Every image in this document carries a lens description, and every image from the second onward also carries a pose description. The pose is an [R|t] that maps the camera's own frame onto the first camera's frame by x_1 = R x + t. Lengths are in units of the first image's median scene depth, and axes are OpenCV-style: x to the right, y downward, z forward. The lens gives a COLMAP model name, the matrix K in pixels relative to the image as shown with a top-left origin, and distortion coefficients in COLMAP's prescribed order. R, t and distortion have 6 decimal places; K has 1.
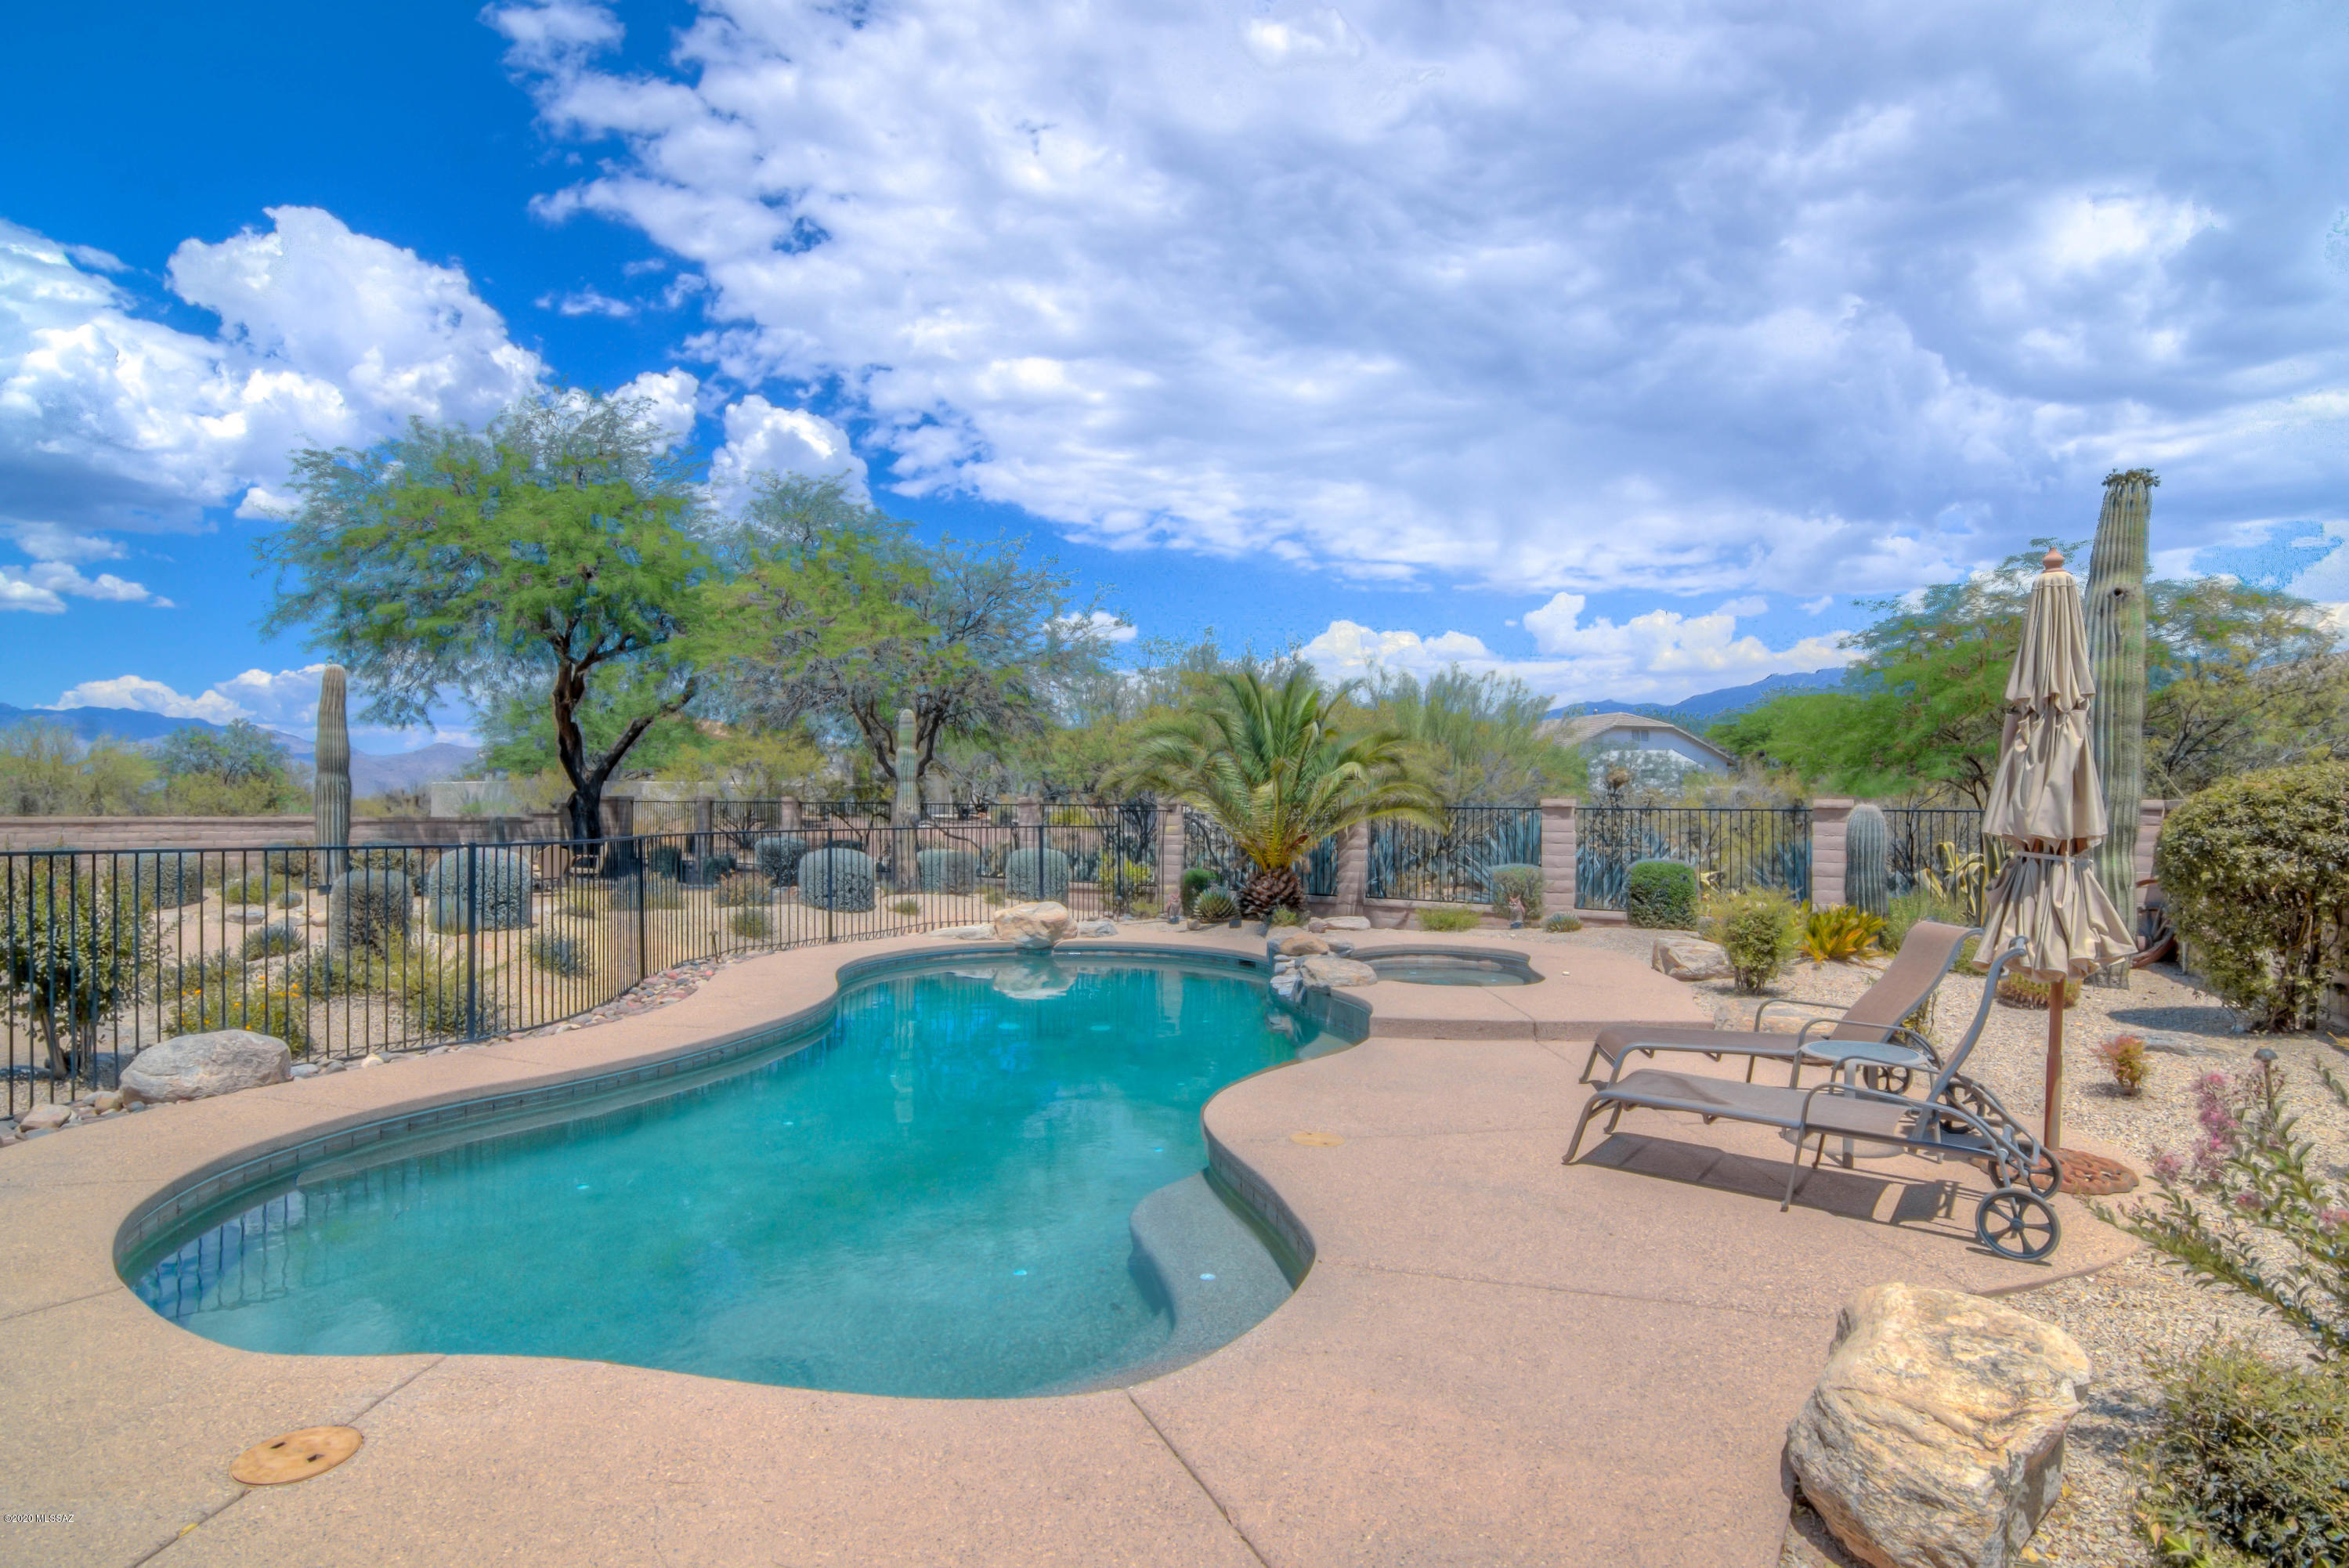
lens RADIAL K [[1197.8, 0, 1171.5], [0, 1197.8, 813.0], [0, 0, 1]] dist [-0.006808, -0.013762]
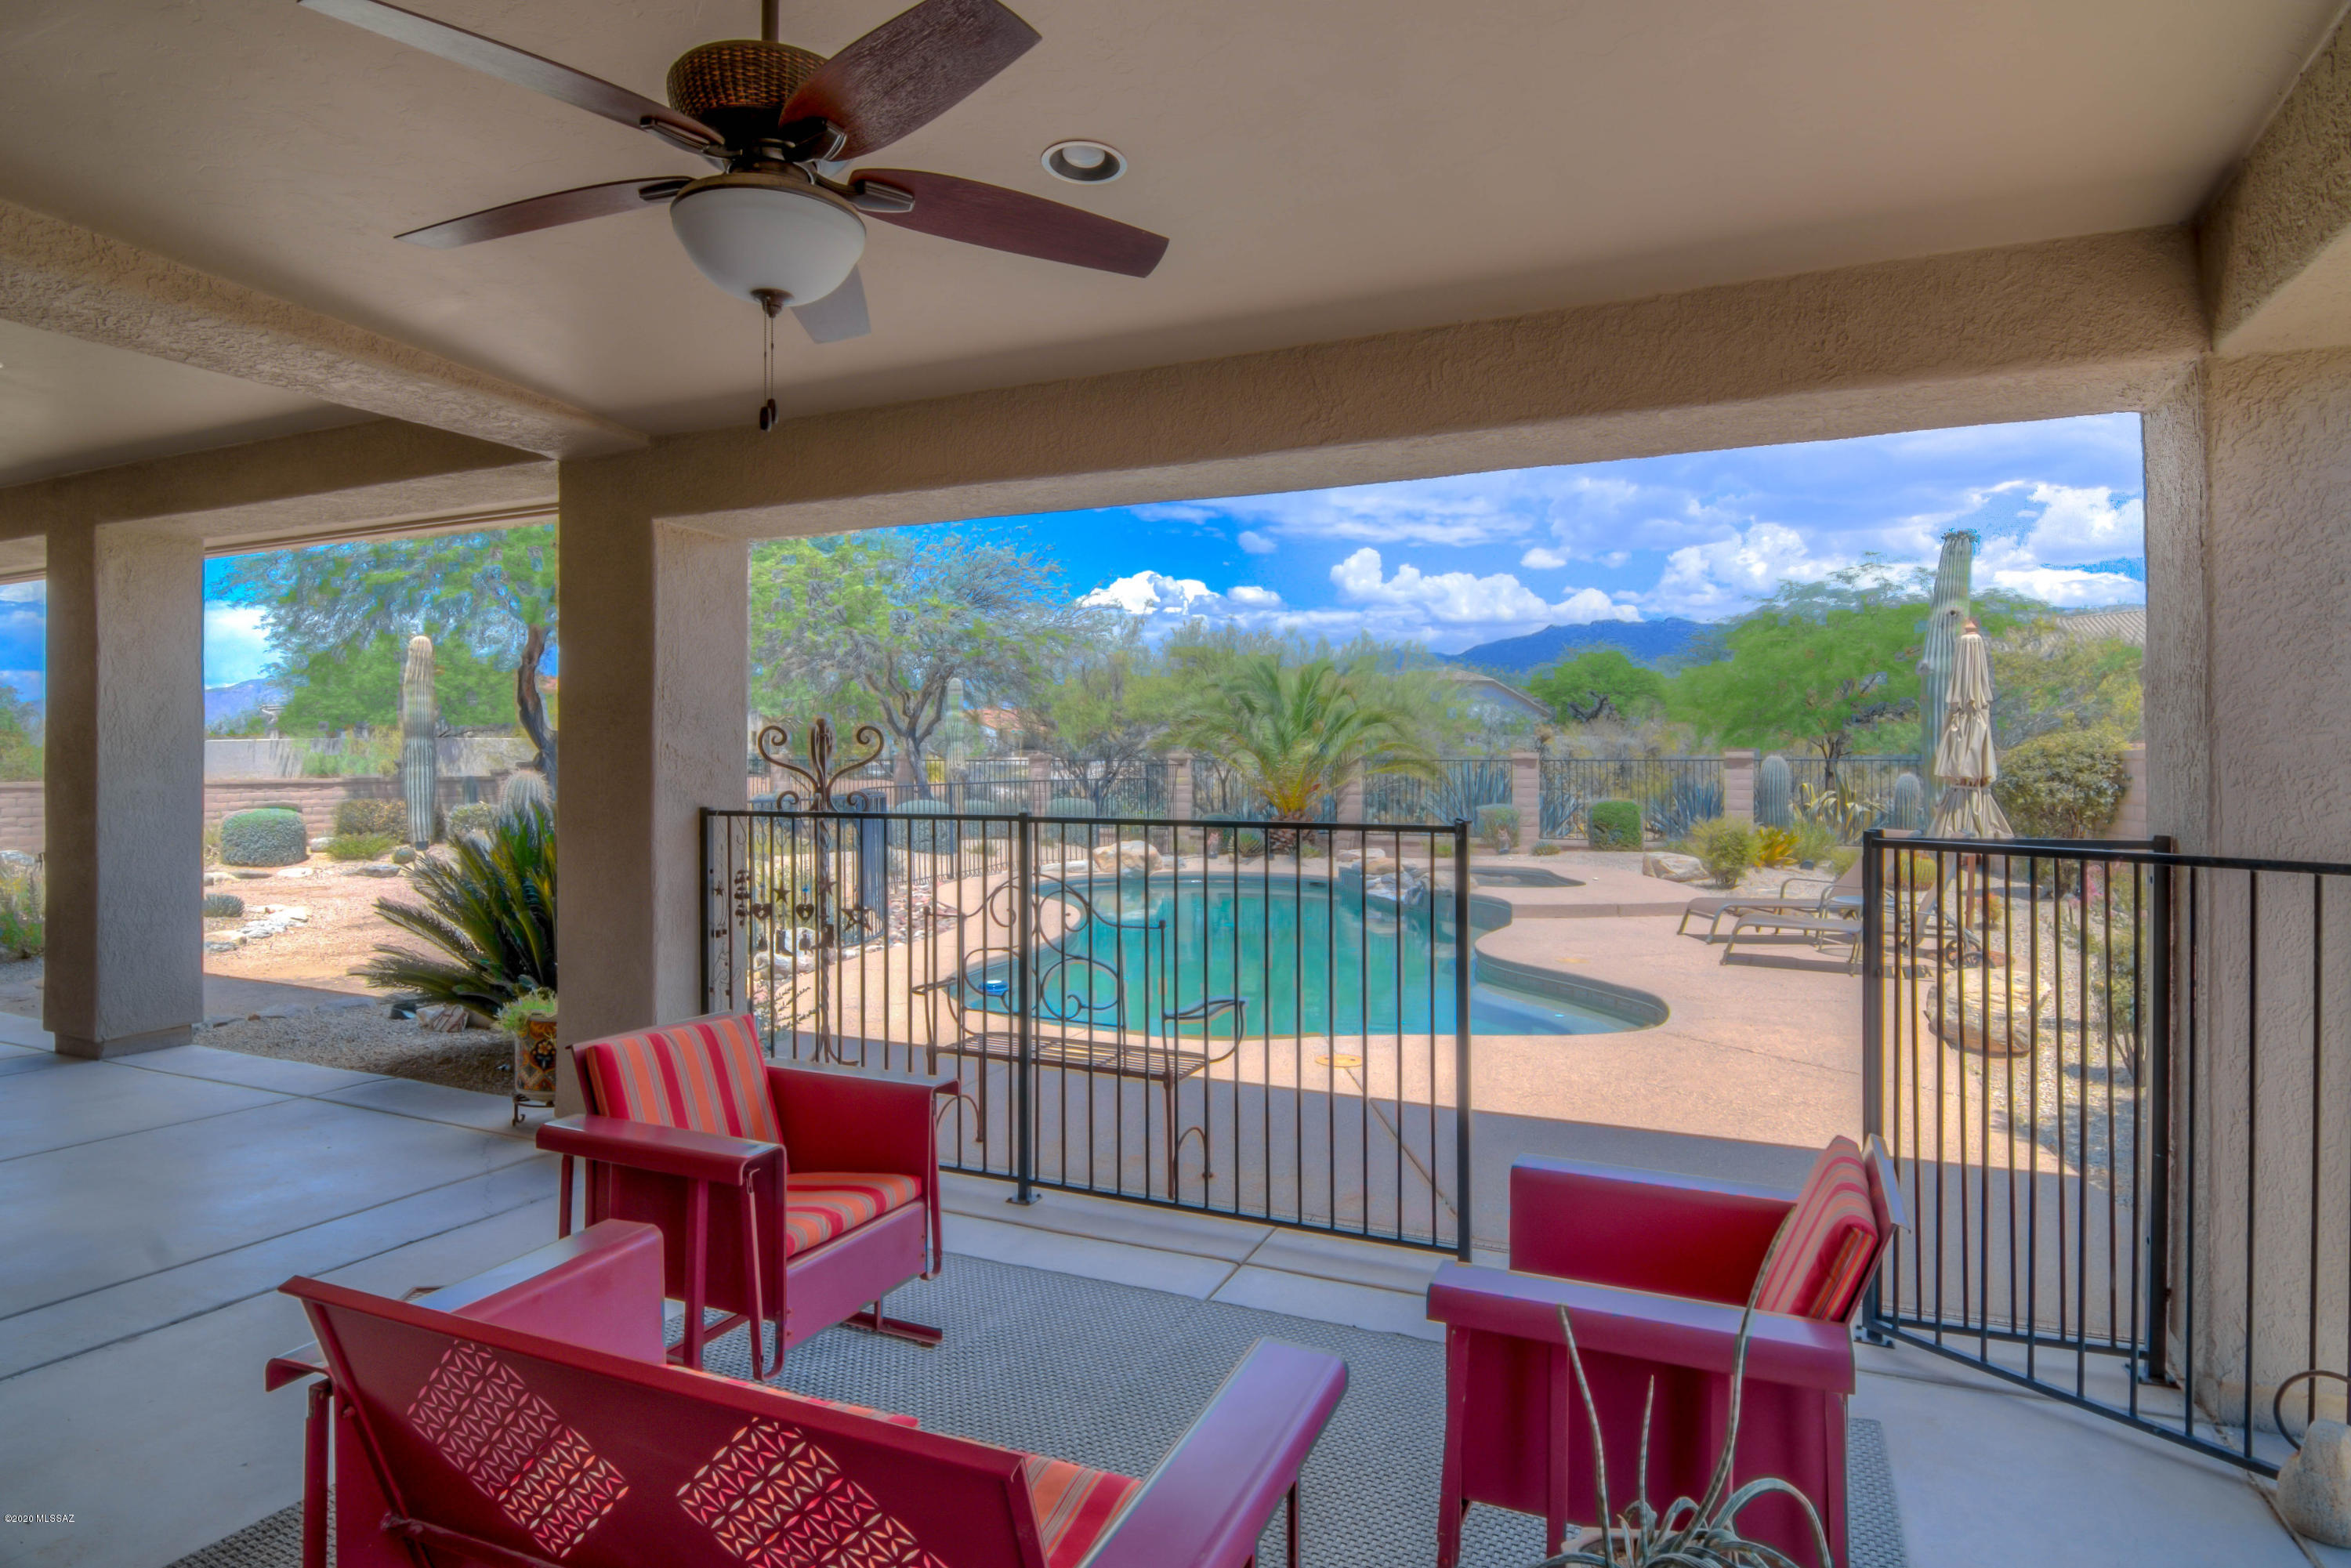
lens RADIAL K [[1208.4, 0, 1162.3], [0, 1208.4, 774.8], [0, 0, 1]] dist [0.001577, -0.013920]
pose [[0.988855, -0.010473, 0.148515, -0.530712], [0.009213, 0.999916, 0.009170, -0.008360], [-0.148599, -0.007700, 0.988868, -0.455698]]
